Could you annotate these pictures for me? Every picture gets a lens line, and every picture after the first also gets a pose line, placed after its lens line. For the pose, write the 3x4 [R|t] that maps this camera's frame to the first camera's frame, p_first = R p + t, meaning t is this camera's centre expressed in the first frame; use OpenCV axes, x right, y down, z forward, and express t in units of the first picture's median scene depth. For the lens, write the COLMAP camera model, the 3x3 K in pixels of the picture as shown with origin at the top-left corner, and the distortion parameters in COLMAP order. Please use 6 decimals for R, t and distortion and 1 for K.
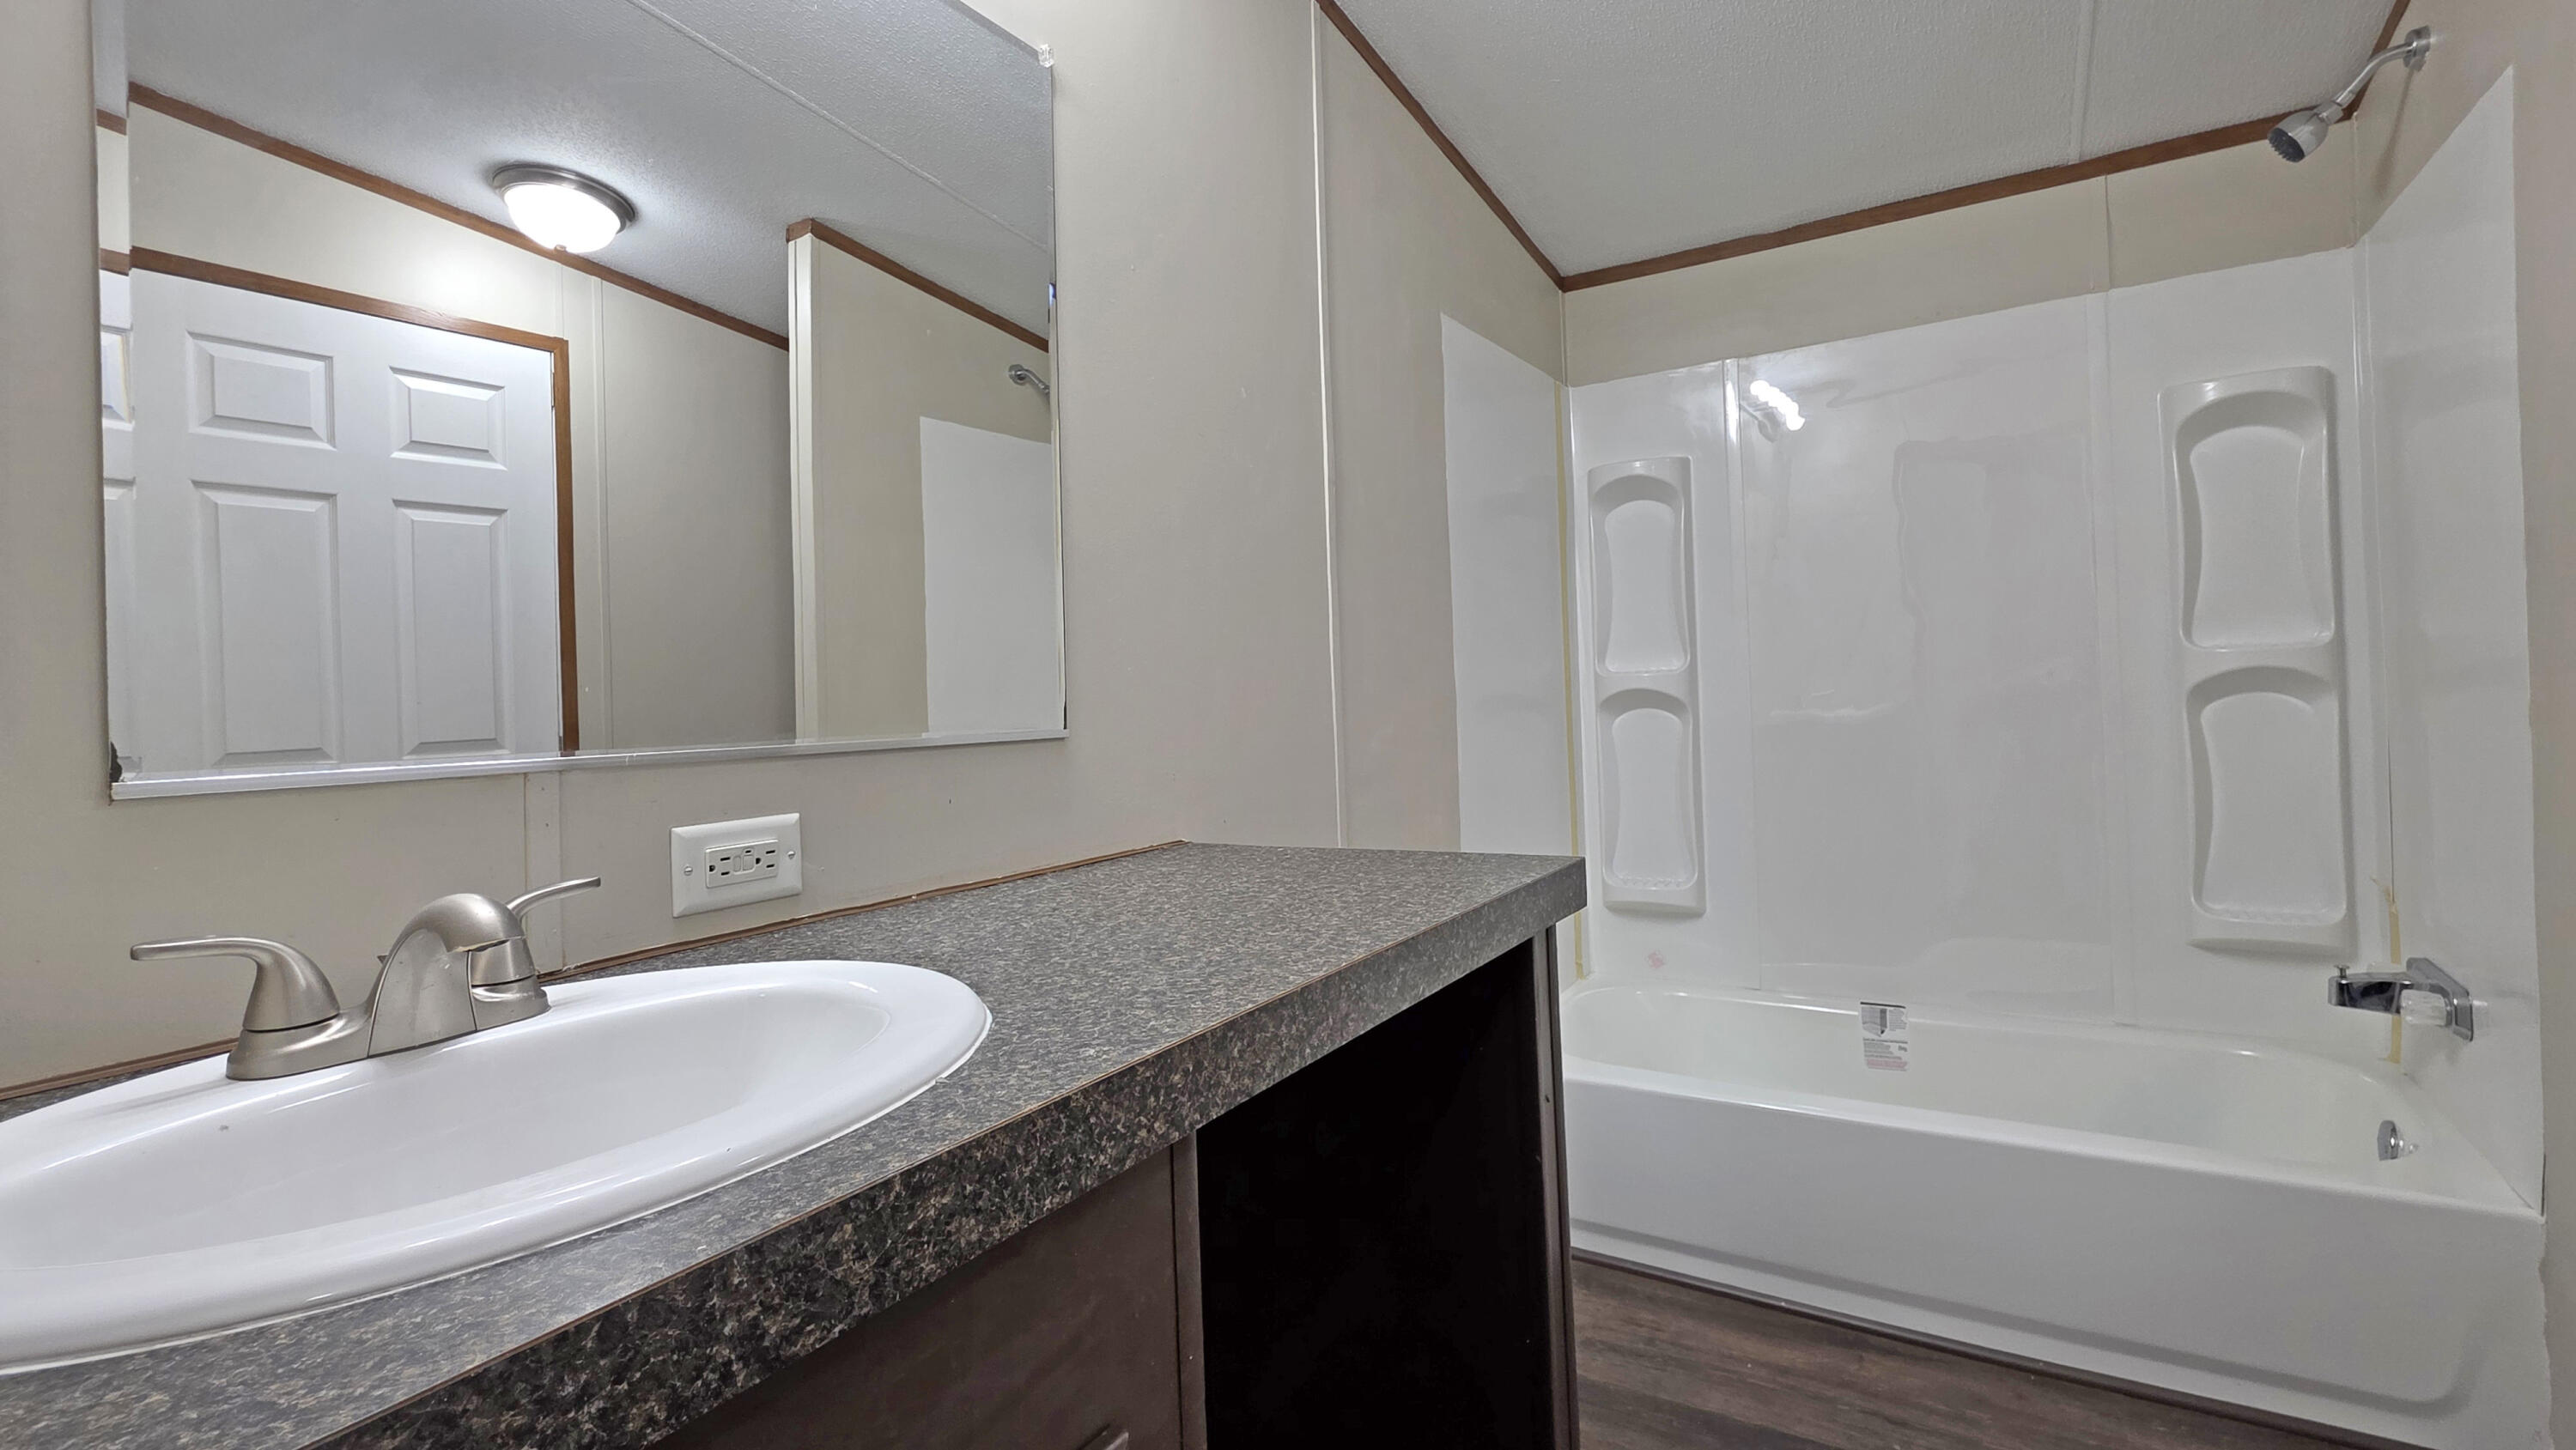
lens RADIAL K [[1147.9, 0, 1294.0], [0, 1147.9, 678.4], [0, 0, 1]] dist [0.001259, 0.001119]
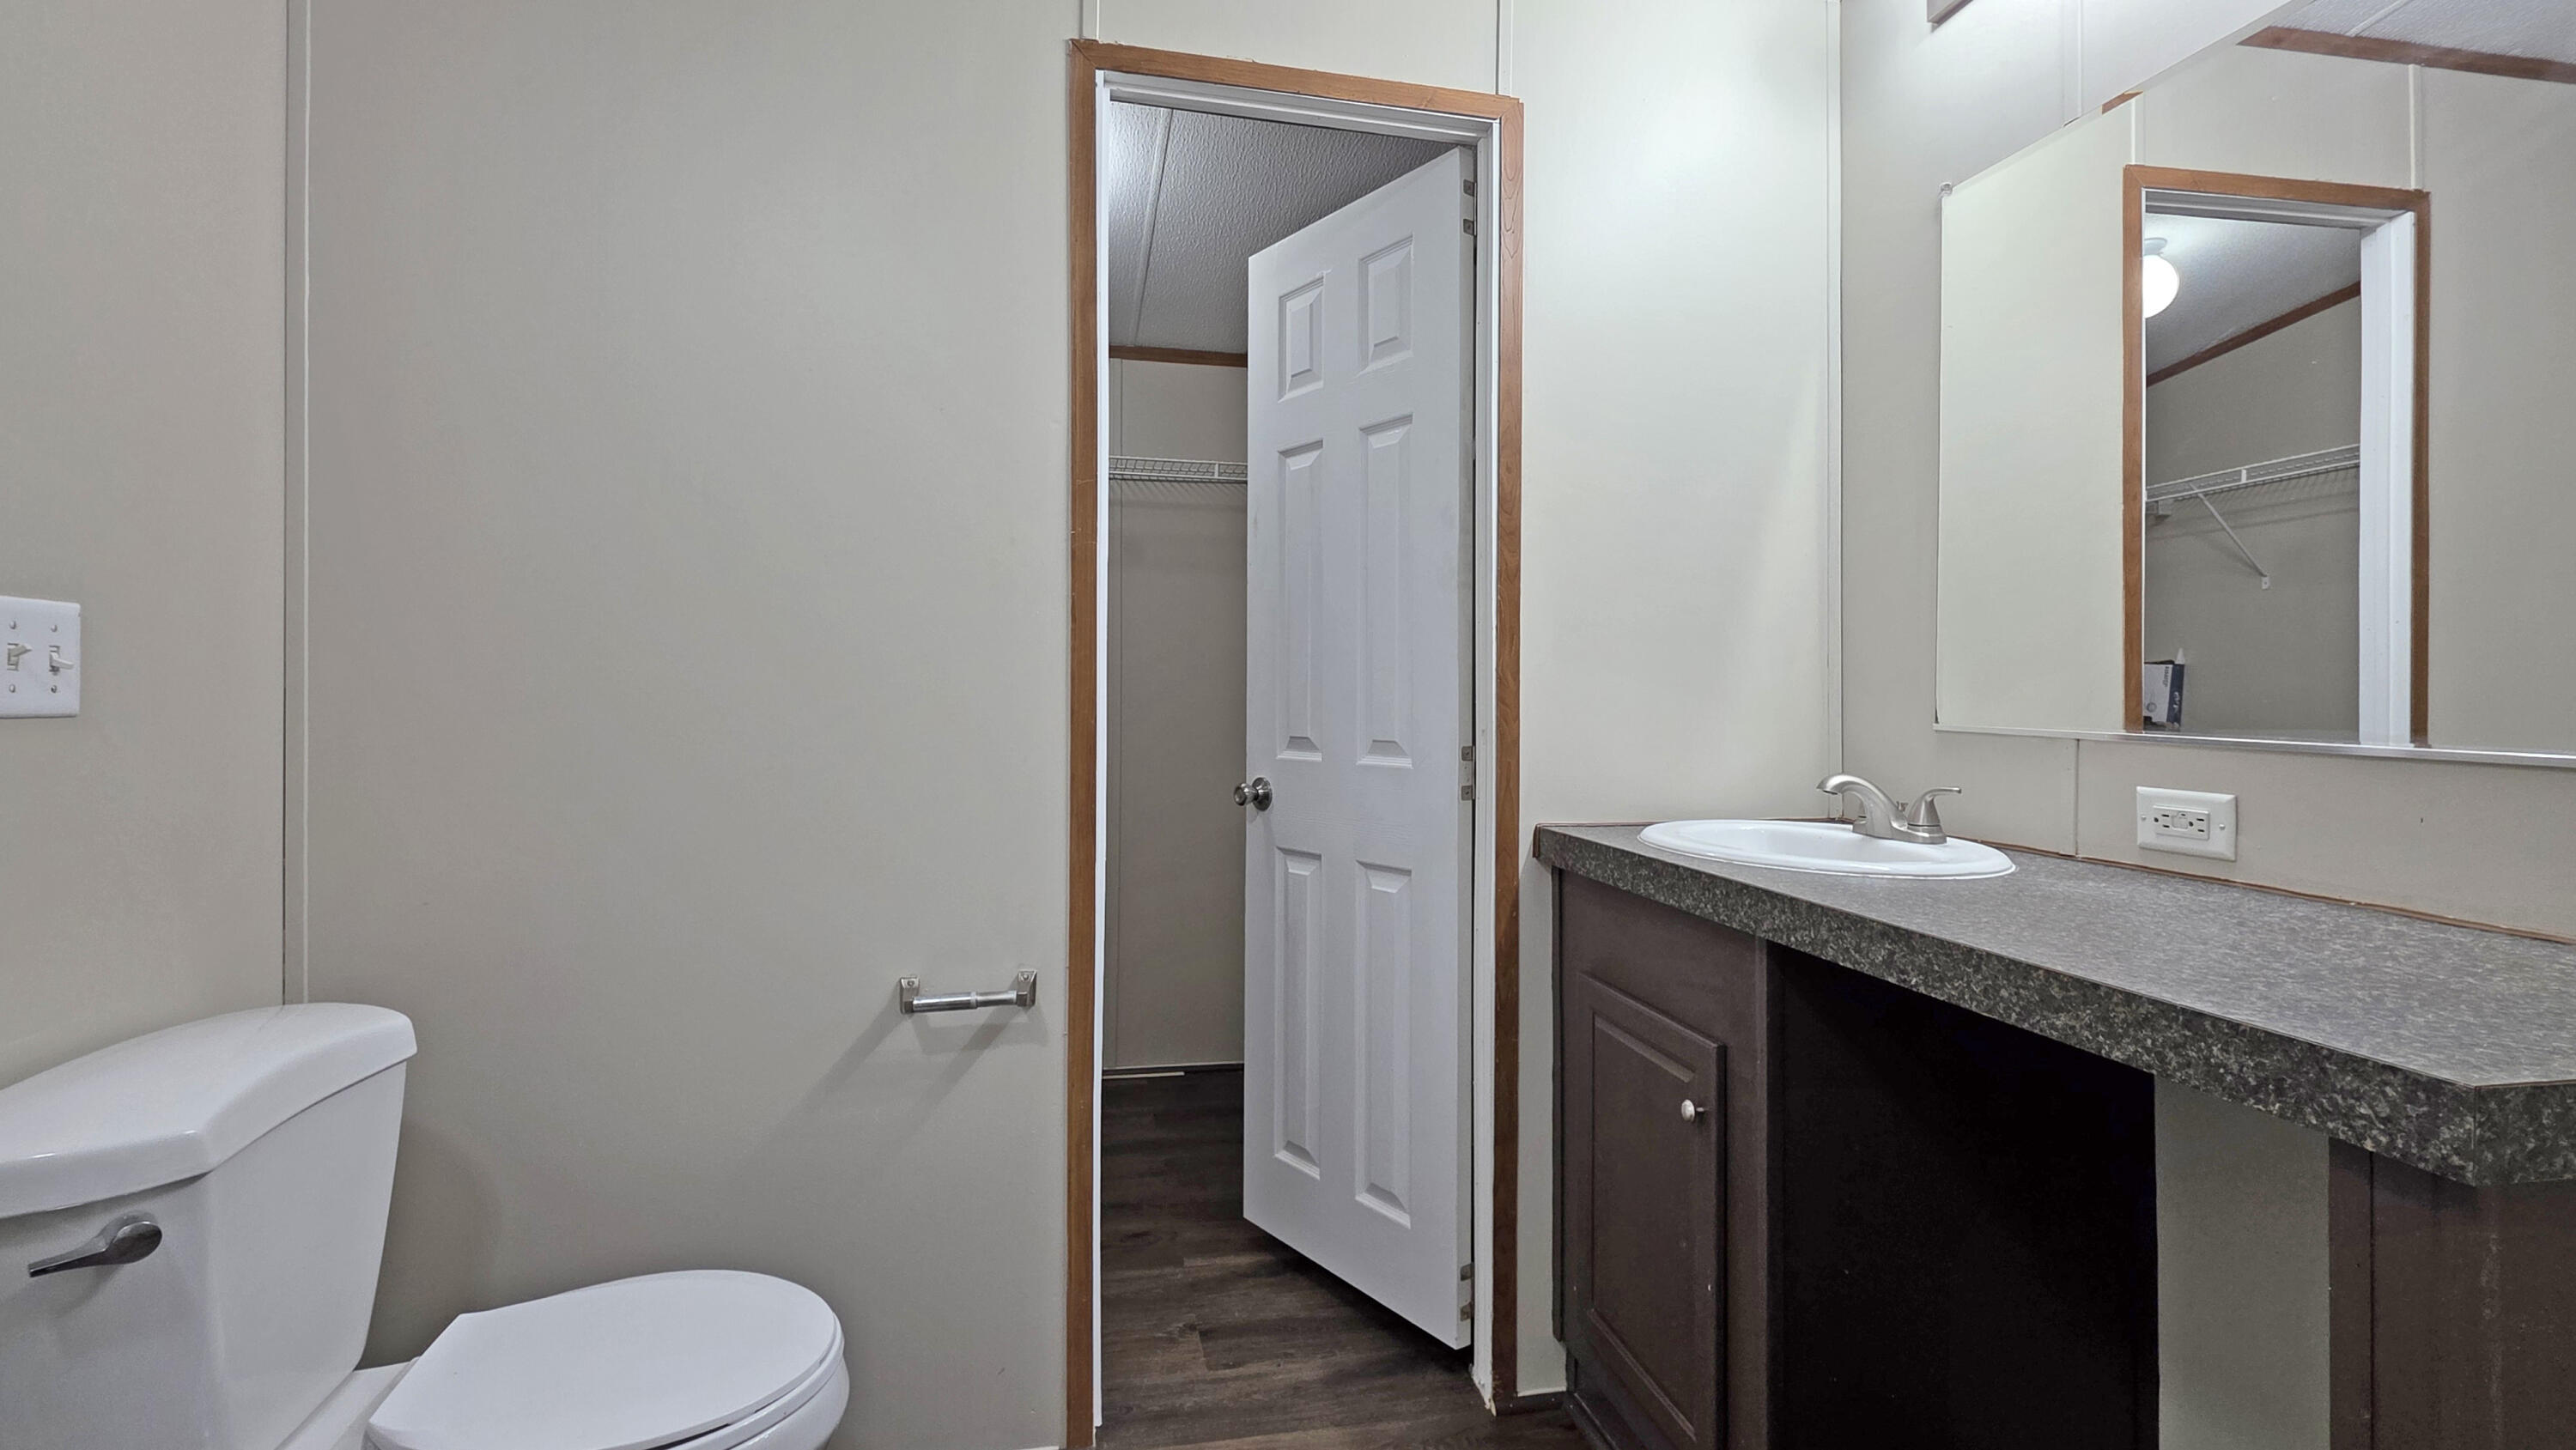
lens RADIAL K [[1147.9, 0, 1280.2], [0, 1147.9, 698.8], [0, 0, 1]] dist [0.001259, 0.001119]
pose [[-0.720584, 0.041317, -0.692136, 2.369342], [0.026392, 0.999134, 0.032166, -0.106329], [0.692866, 0.004912, -0.721050, 2.456817]]
